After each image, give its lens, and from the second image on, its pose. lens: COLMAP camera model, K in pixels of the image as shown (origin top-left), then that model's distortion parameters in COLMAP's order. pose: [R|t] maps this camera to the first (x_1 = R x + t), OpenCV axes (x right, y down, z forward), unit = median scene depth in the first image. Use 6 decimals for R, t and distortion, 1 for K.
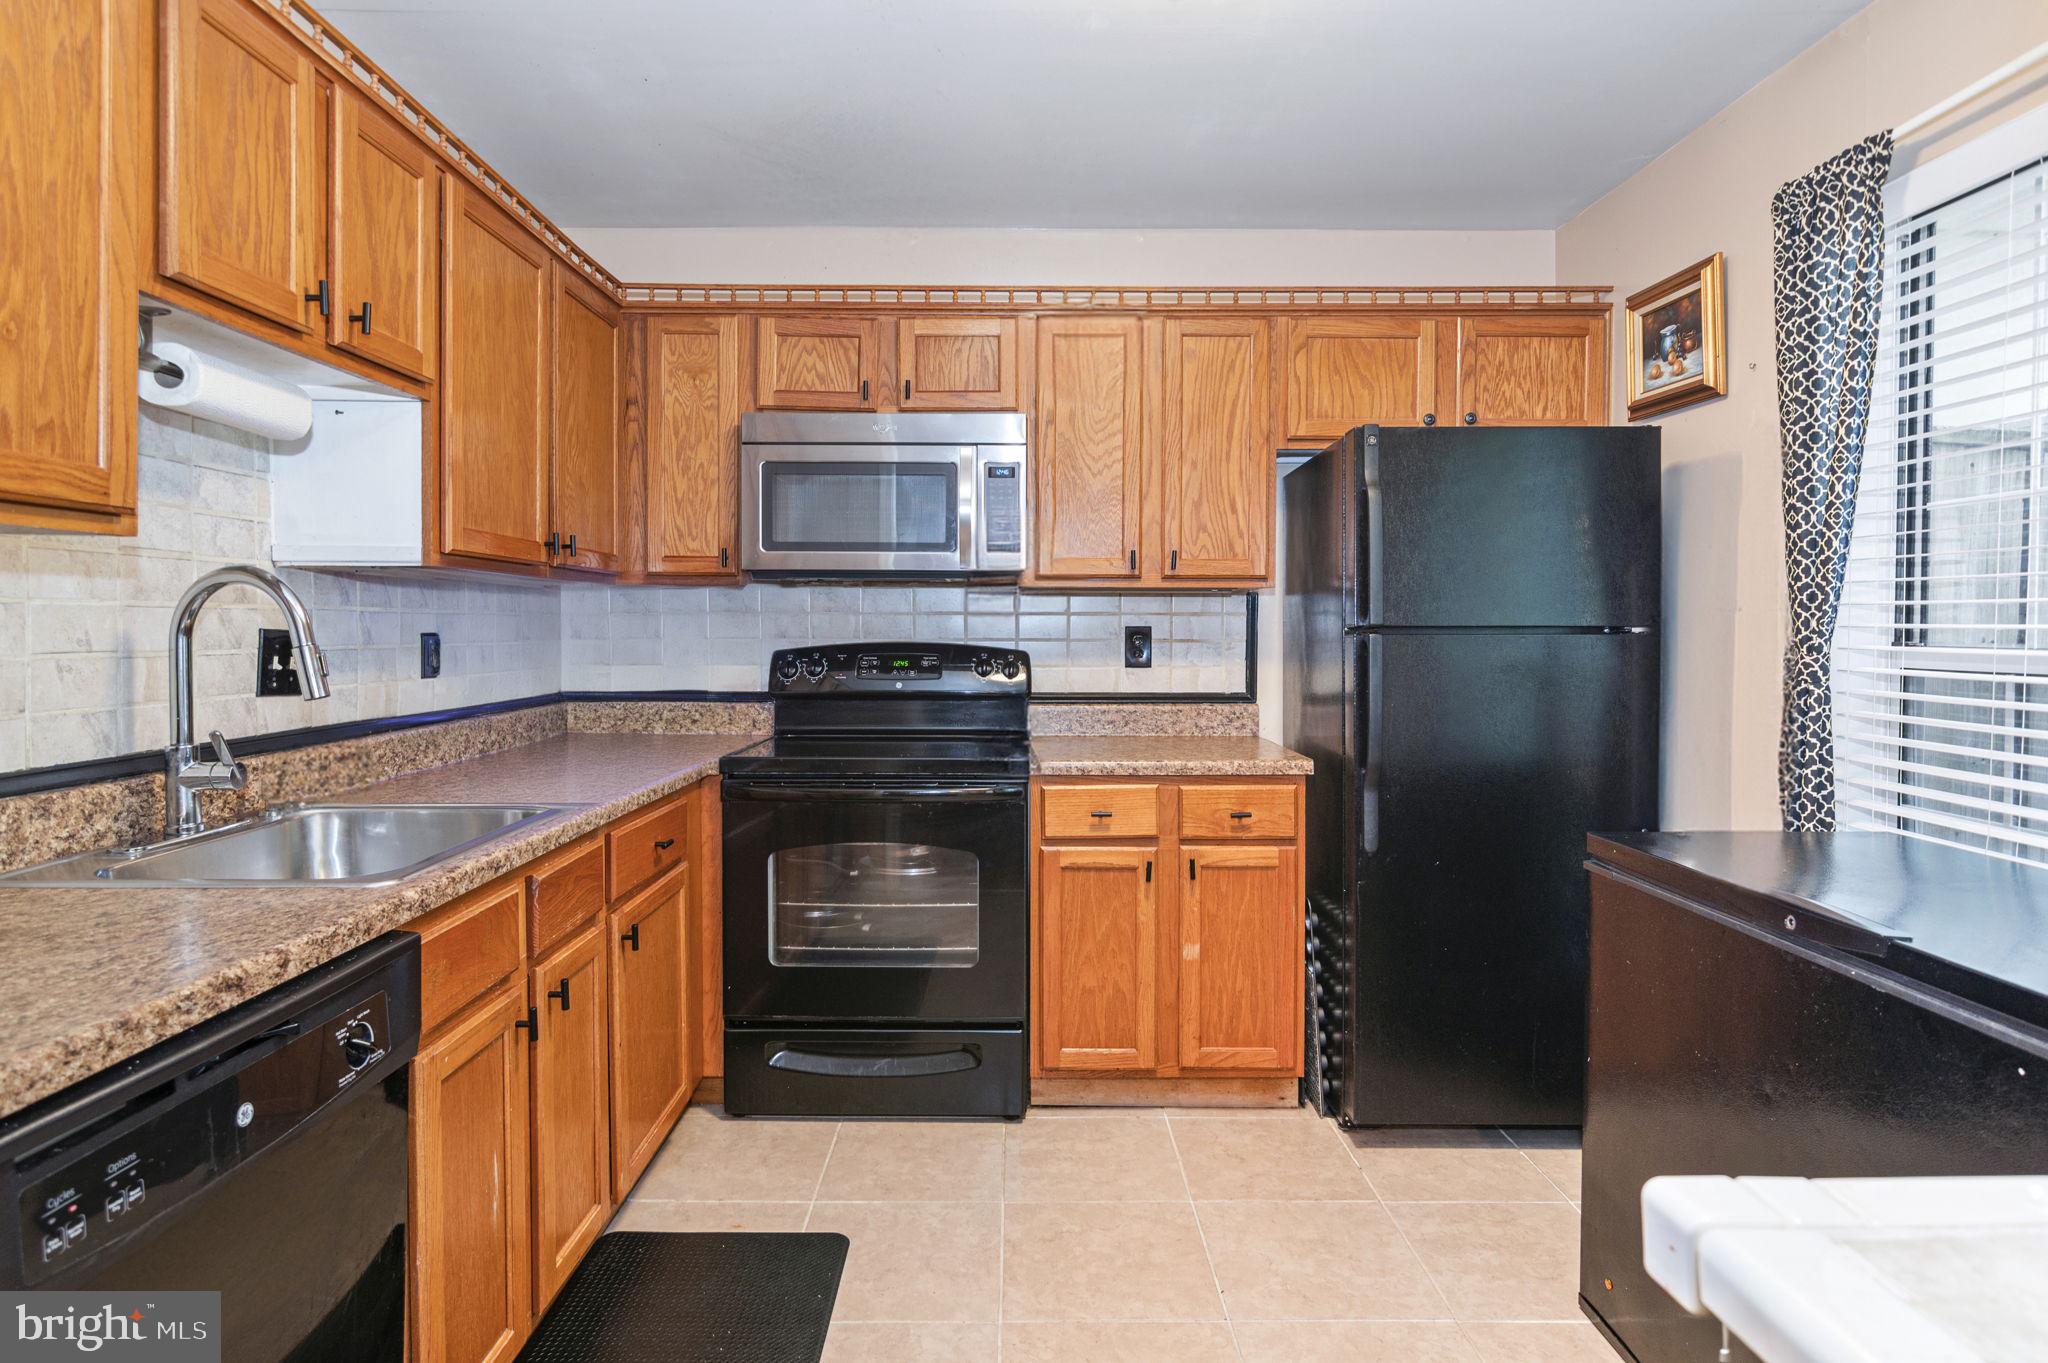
lens RADIAL K [[1111.7, 0, 1021.9], [0, 1111.7, 634.0], [0, 0, 1]] dist [-0.003880, -0.000034]
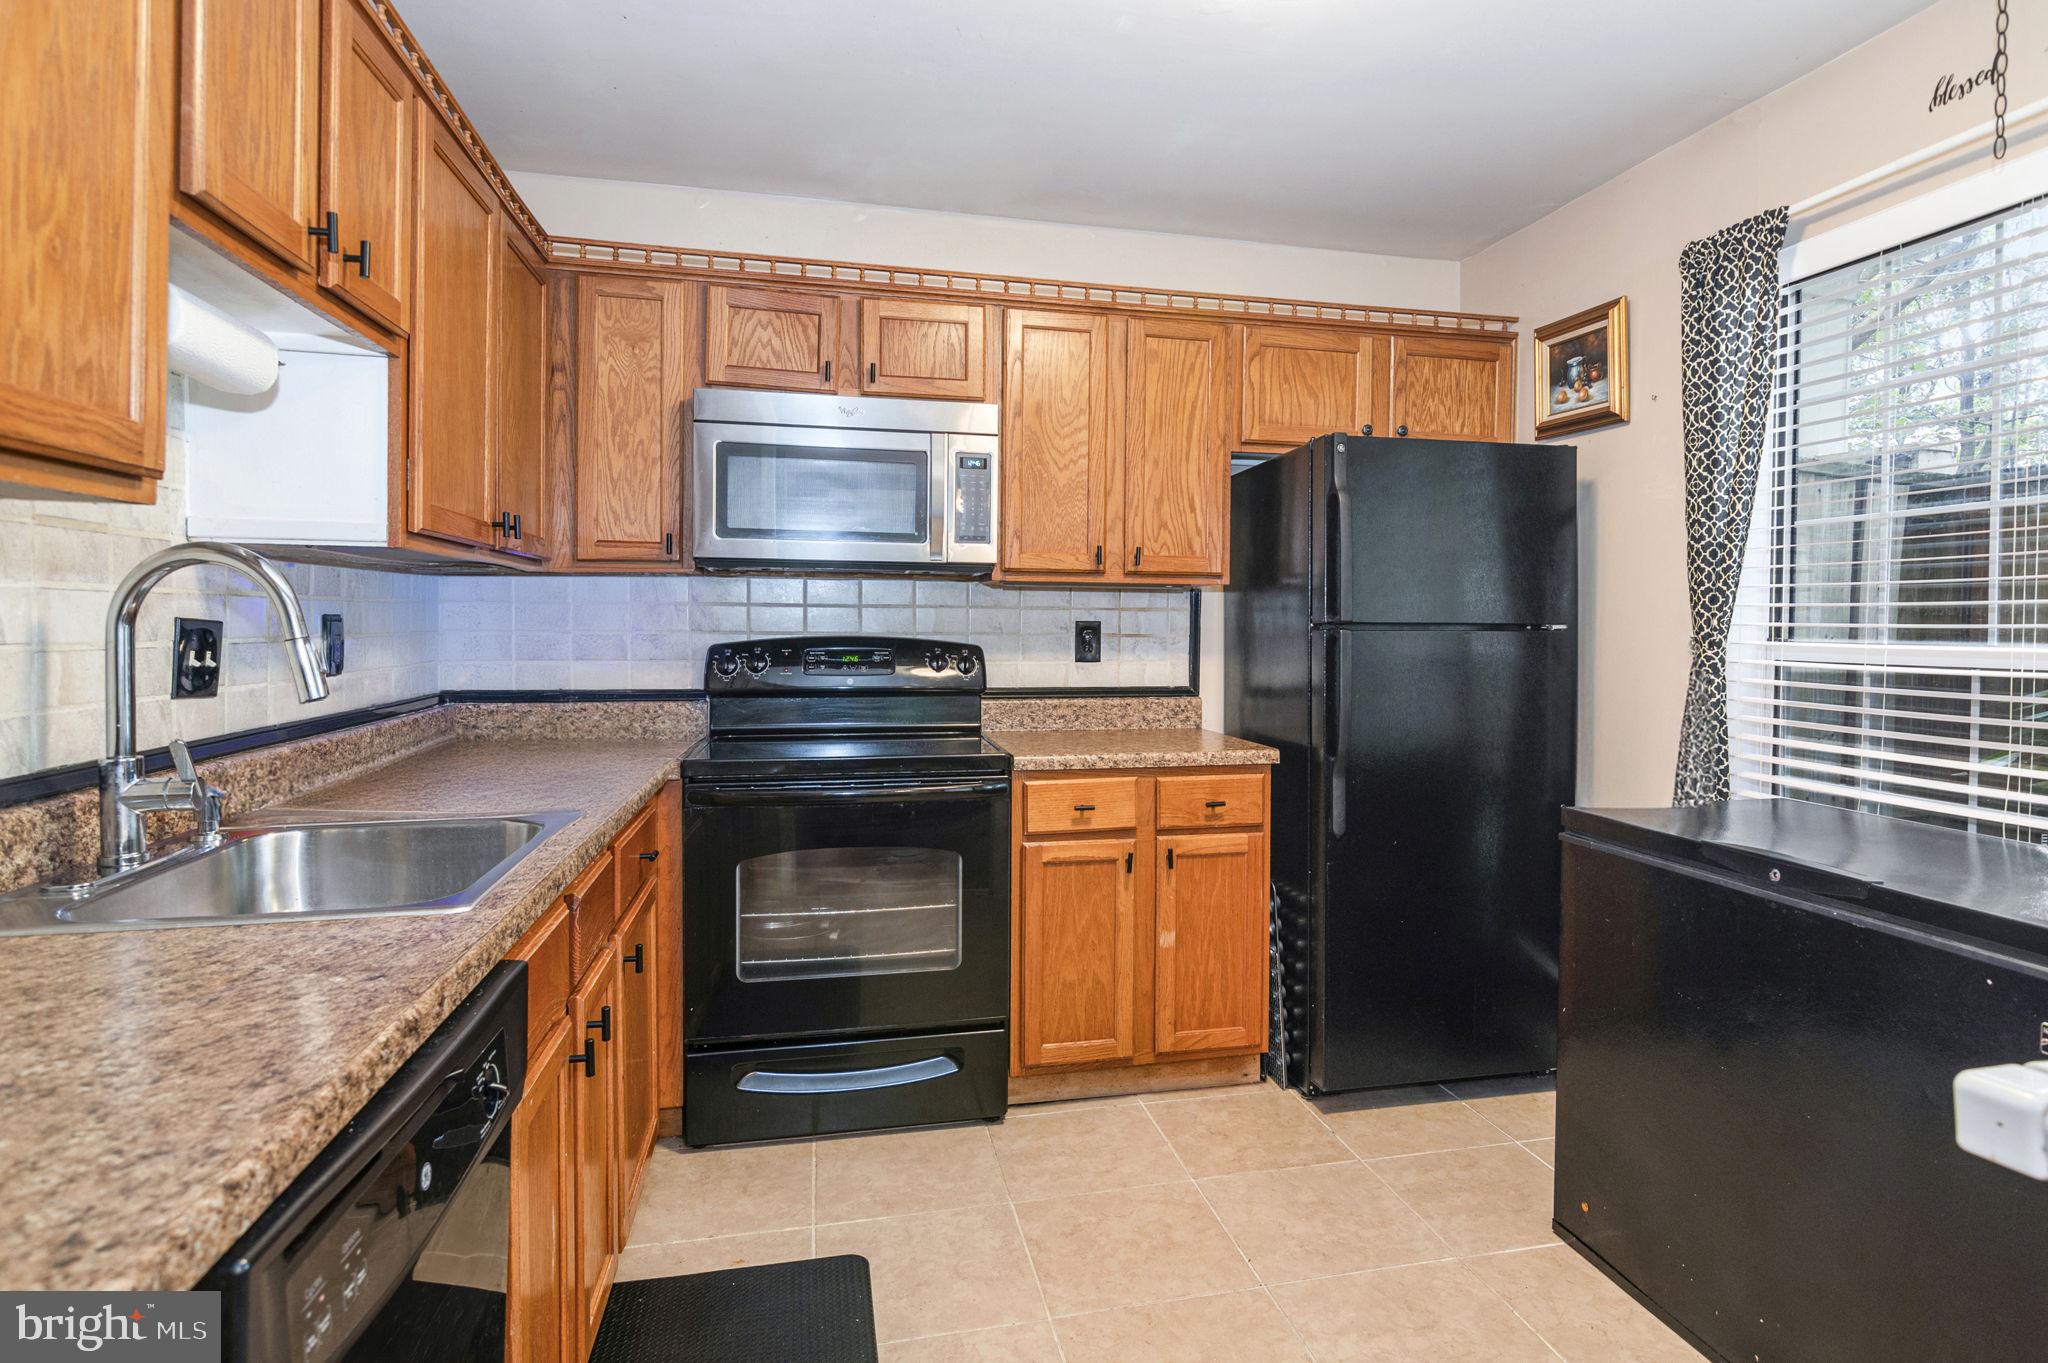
lens RADIAL K [[1130.0, 0, 1105.1], [0, 1130.0, 630.1], [0, 0, 1]] dist [-0.005122, 0.000043]
pose [[0.969722, 0.004194, 0.244175, -0.173363], [-0.004382, 0.999990, 0.000229, 0.001181], [-0.244171, -0.001292, 0.969731, 0.005988]]
